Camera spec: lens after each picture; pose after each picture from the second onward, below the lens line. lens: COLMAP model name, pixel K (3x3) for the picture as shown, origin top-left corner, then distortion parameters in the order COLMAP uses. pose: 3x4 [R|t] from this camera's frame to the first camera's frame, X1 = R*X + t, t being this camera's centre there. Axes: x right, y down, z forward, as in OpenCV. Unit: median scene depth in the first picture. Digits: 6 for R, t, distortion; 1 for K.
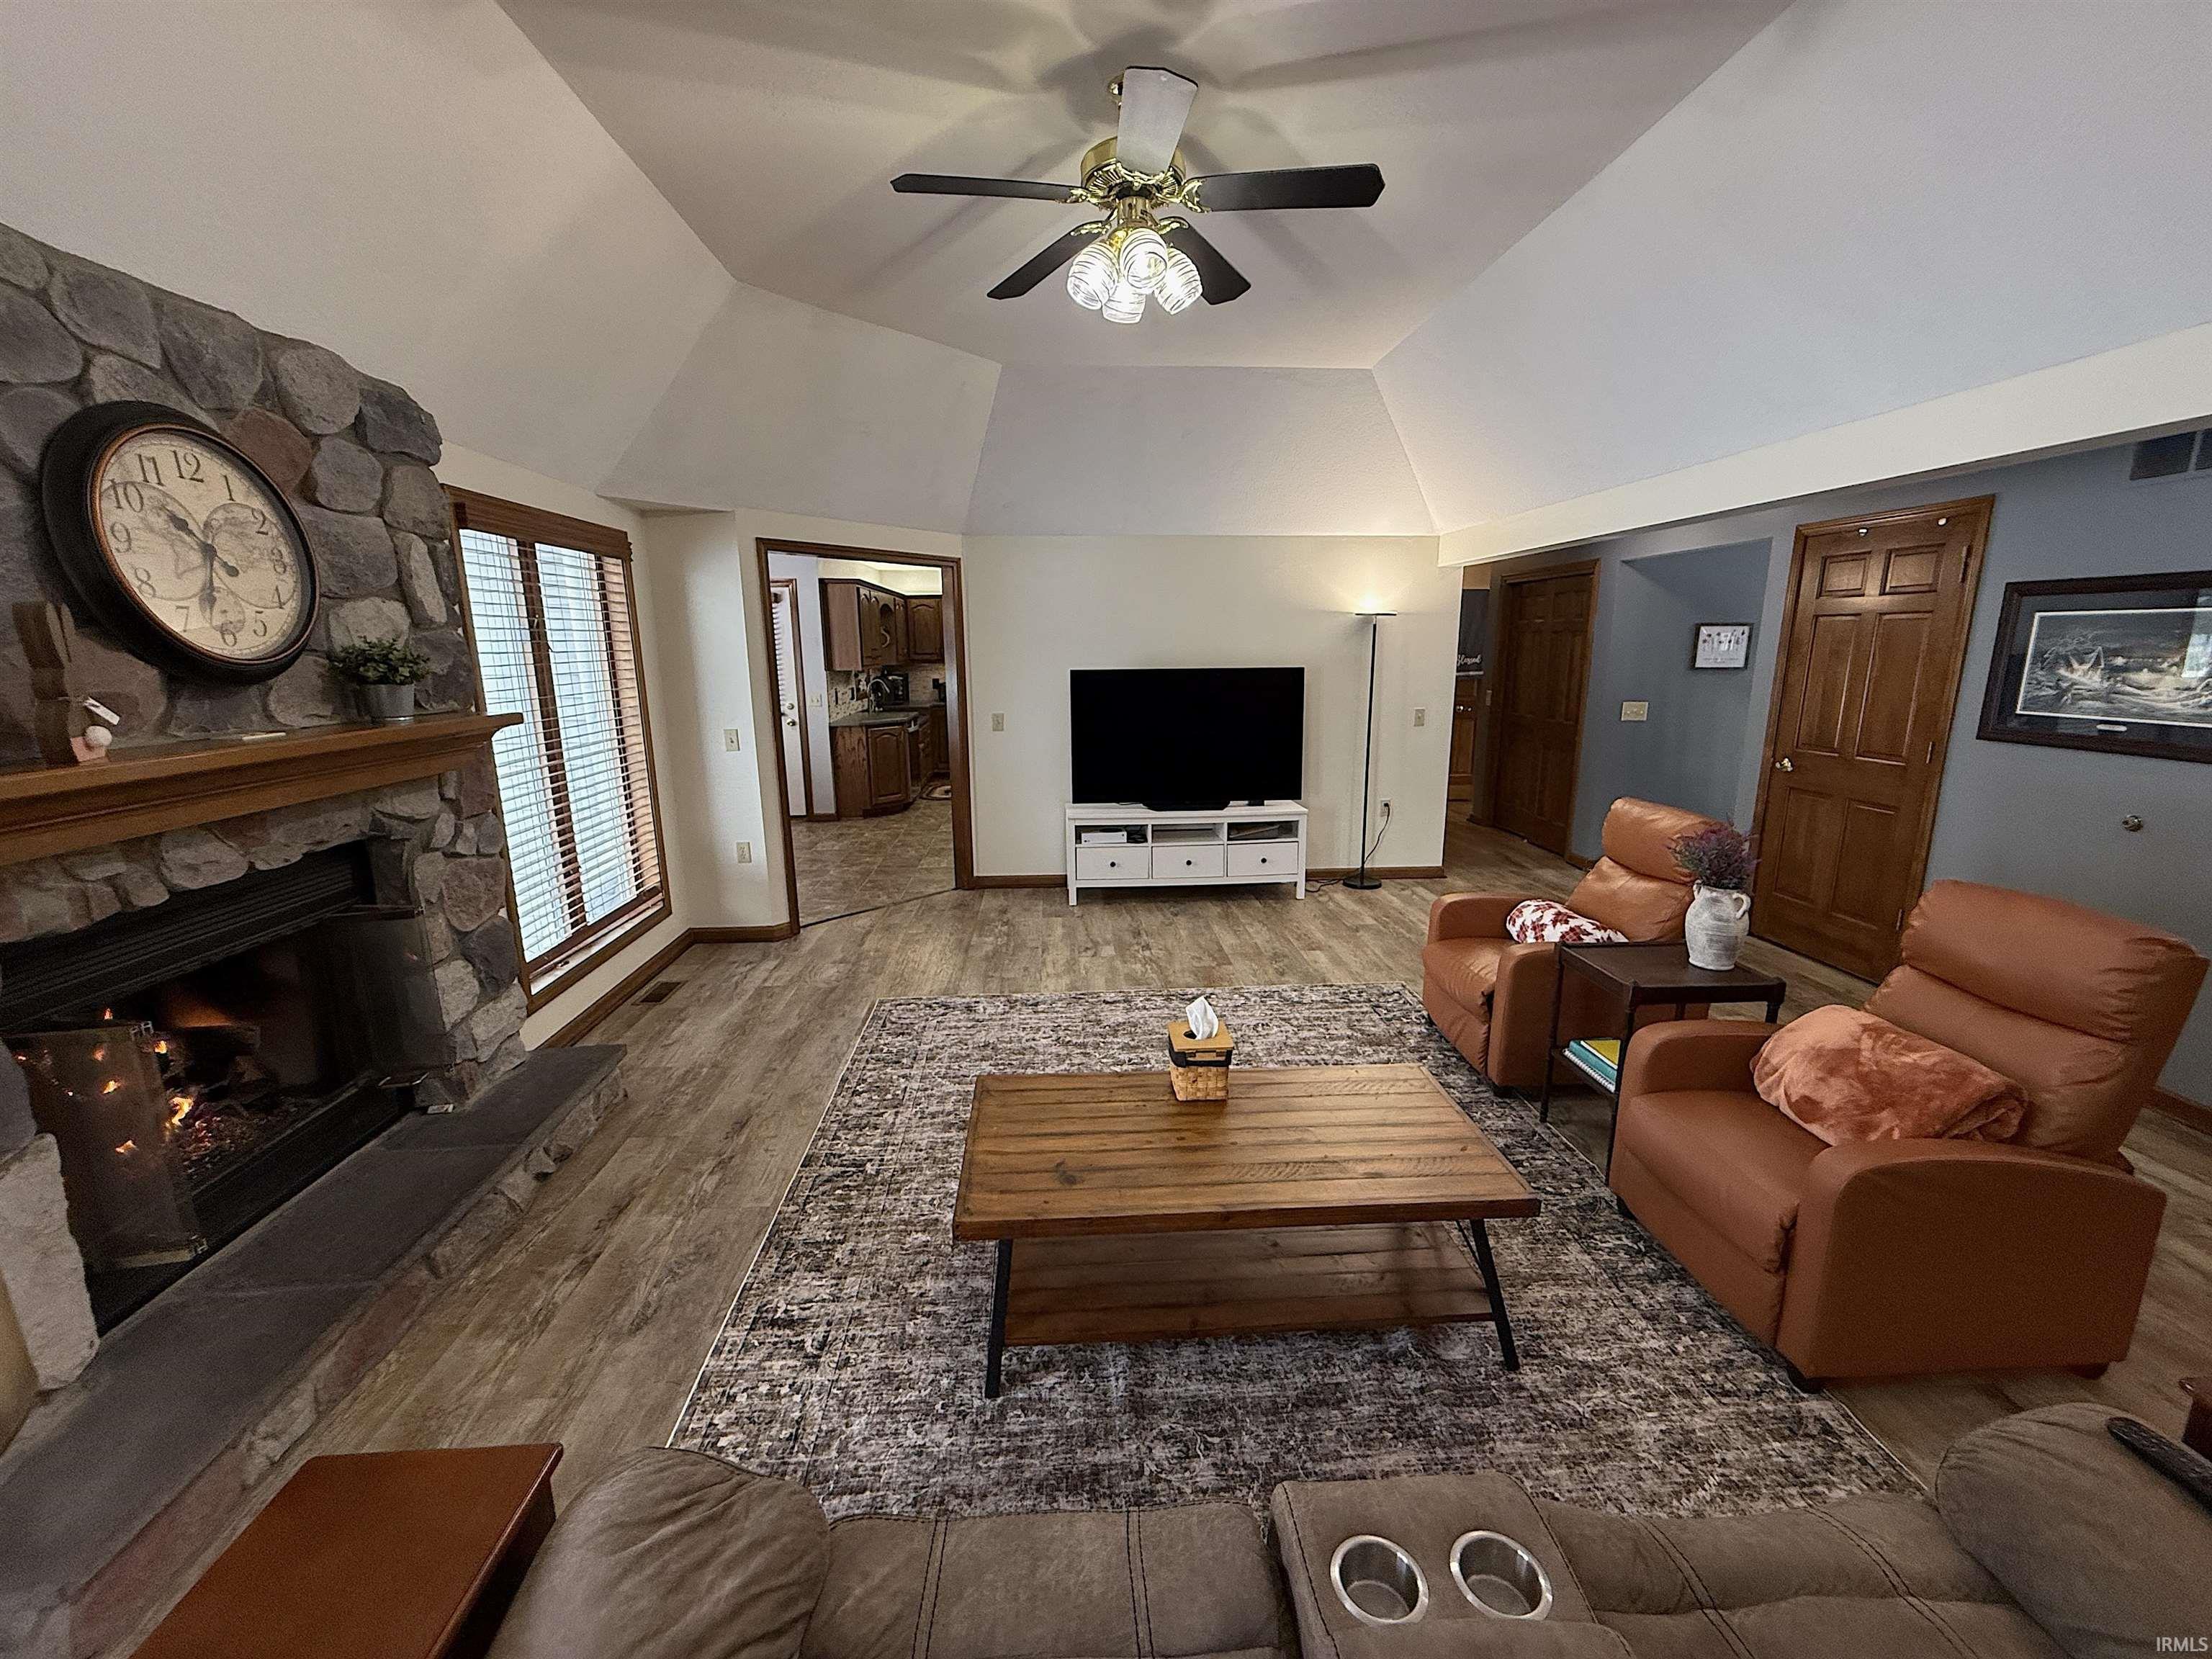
lens RADIAL K [[882.3, 0, 1106.0], [0, 882.3, 829.5], [0, 0, 1]] dist [-0.001675, -0.000449]
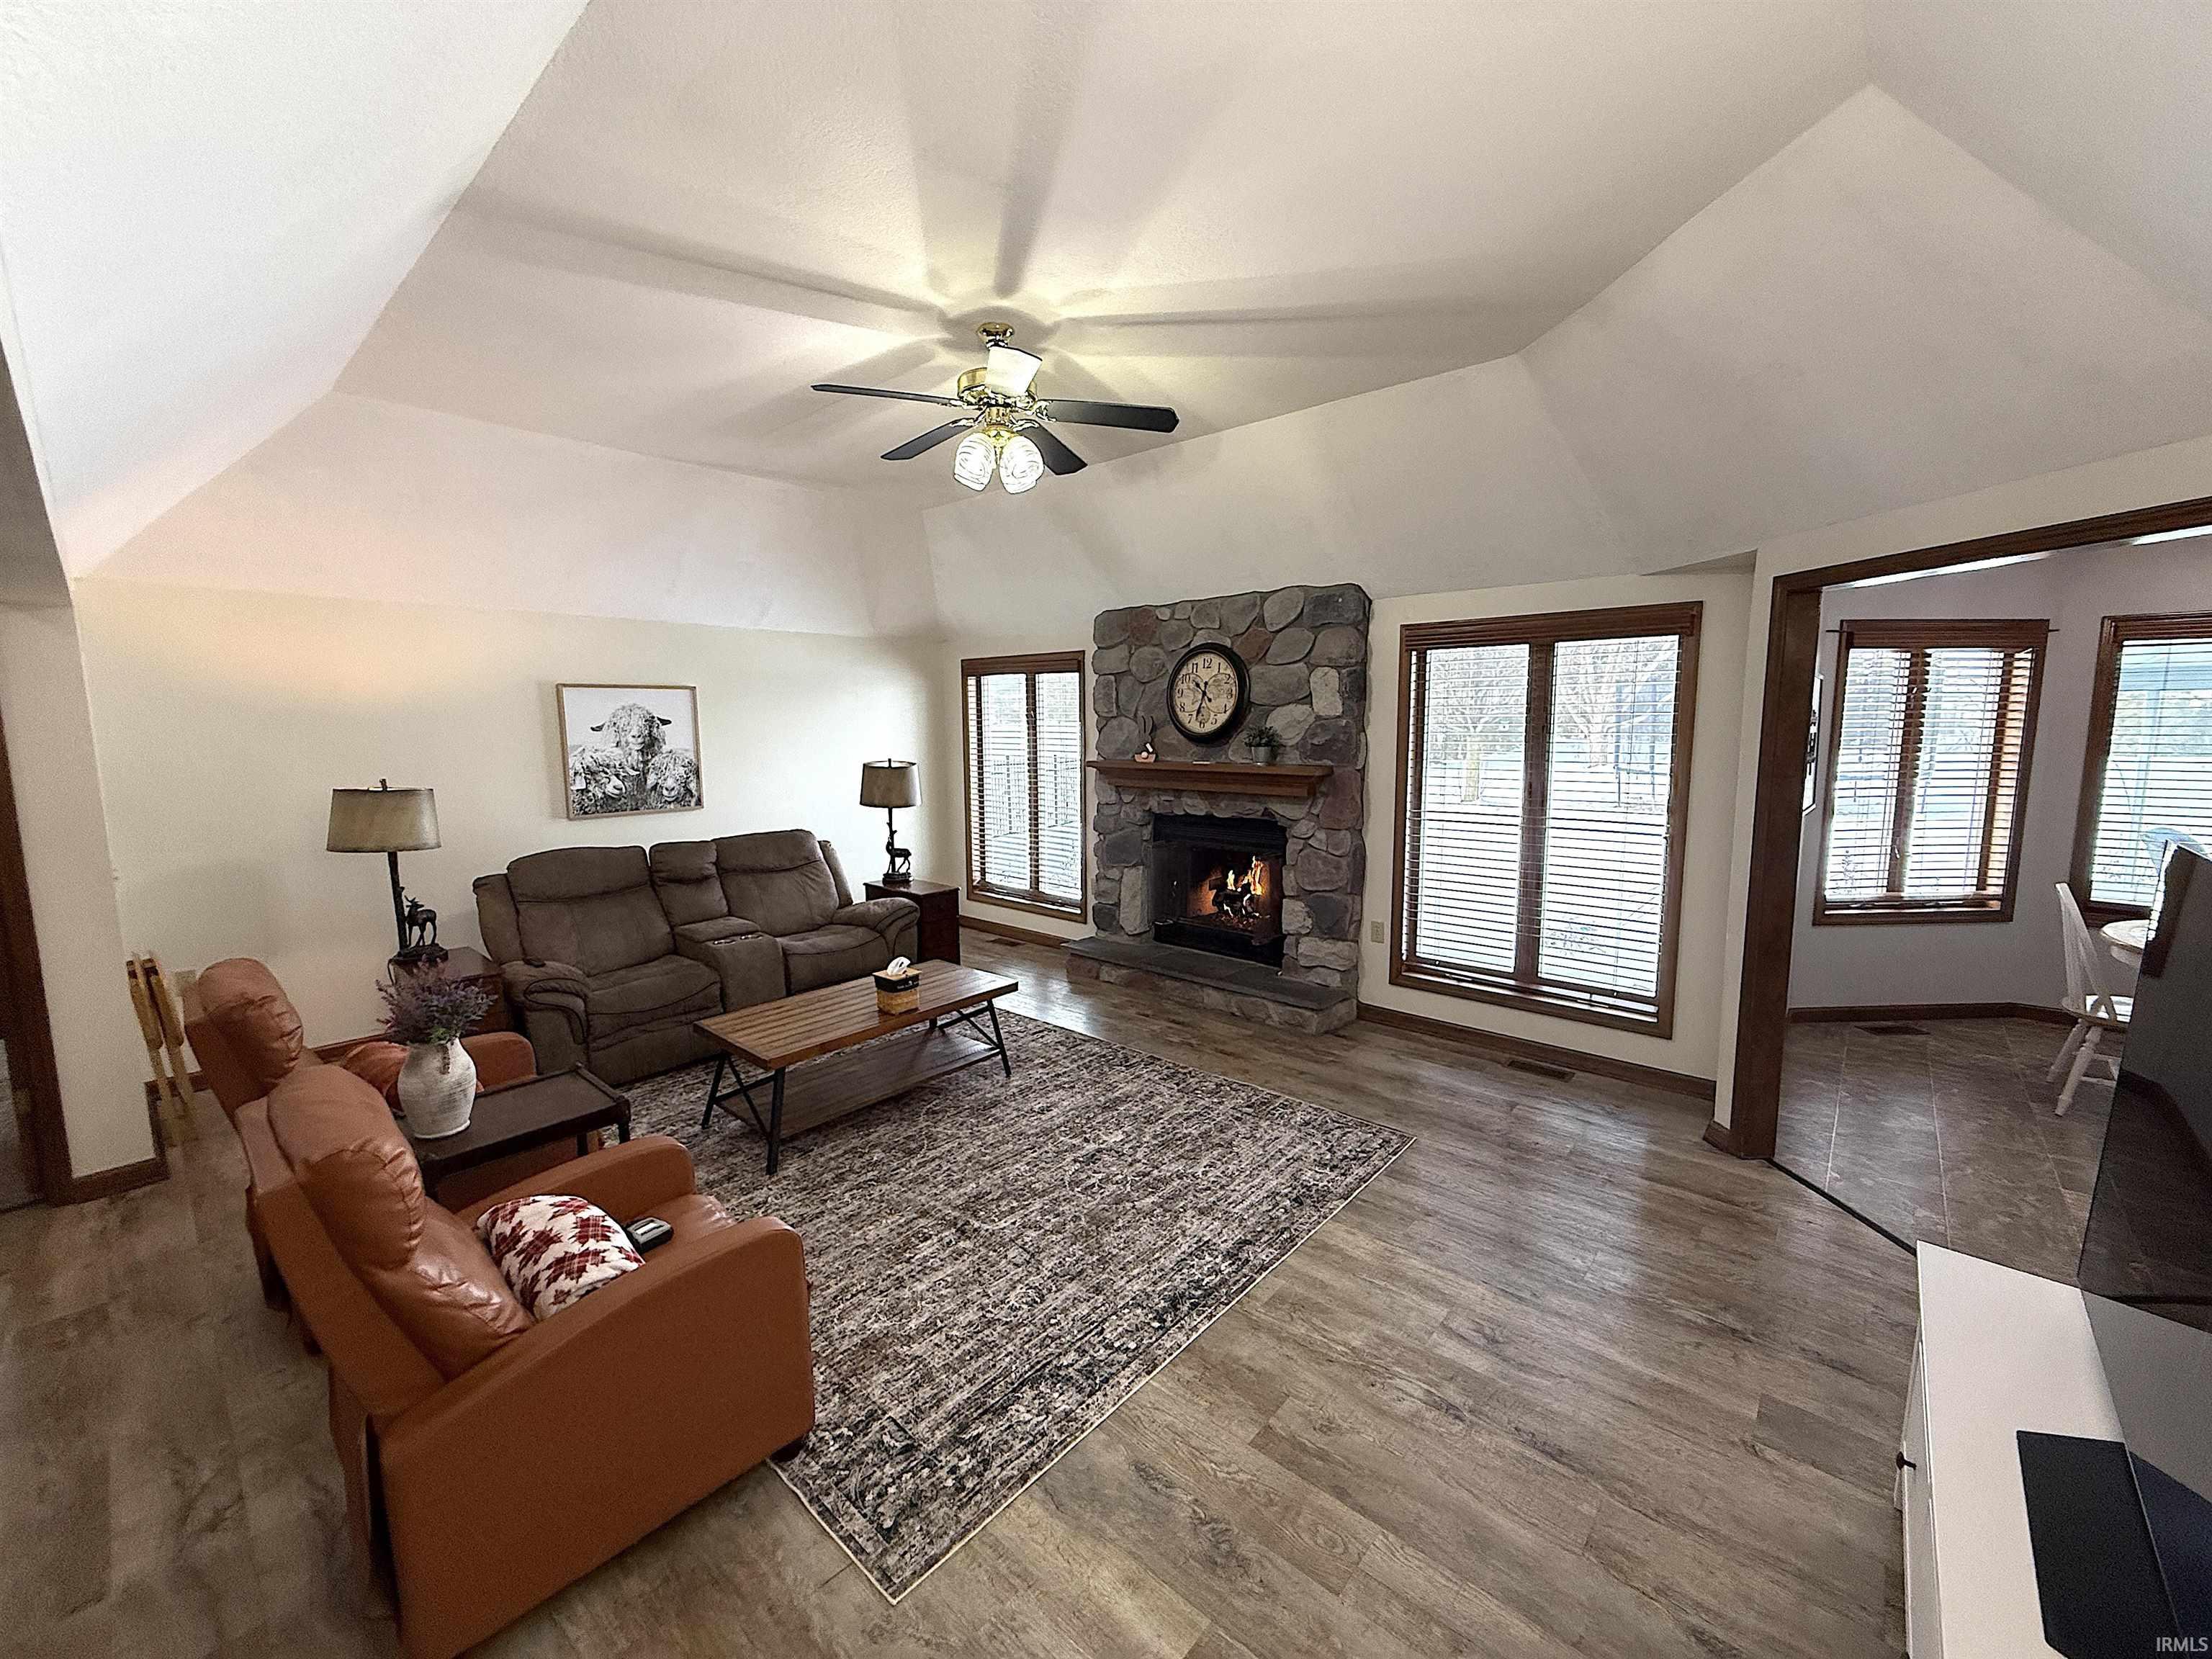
lens RADIAL K [[882.3, 0, 1106.0], [0, 882.3, 829.5], [0, 0, 1]] dist [-0.001675, -0.000449]
pose [[-0.708722, 0.098649, -0.698557, 0.660625], [-0.134274, 0.953214, 0.270840, -0.359236], [0.692592, 0.285748, -0.662317, 1.588150]]
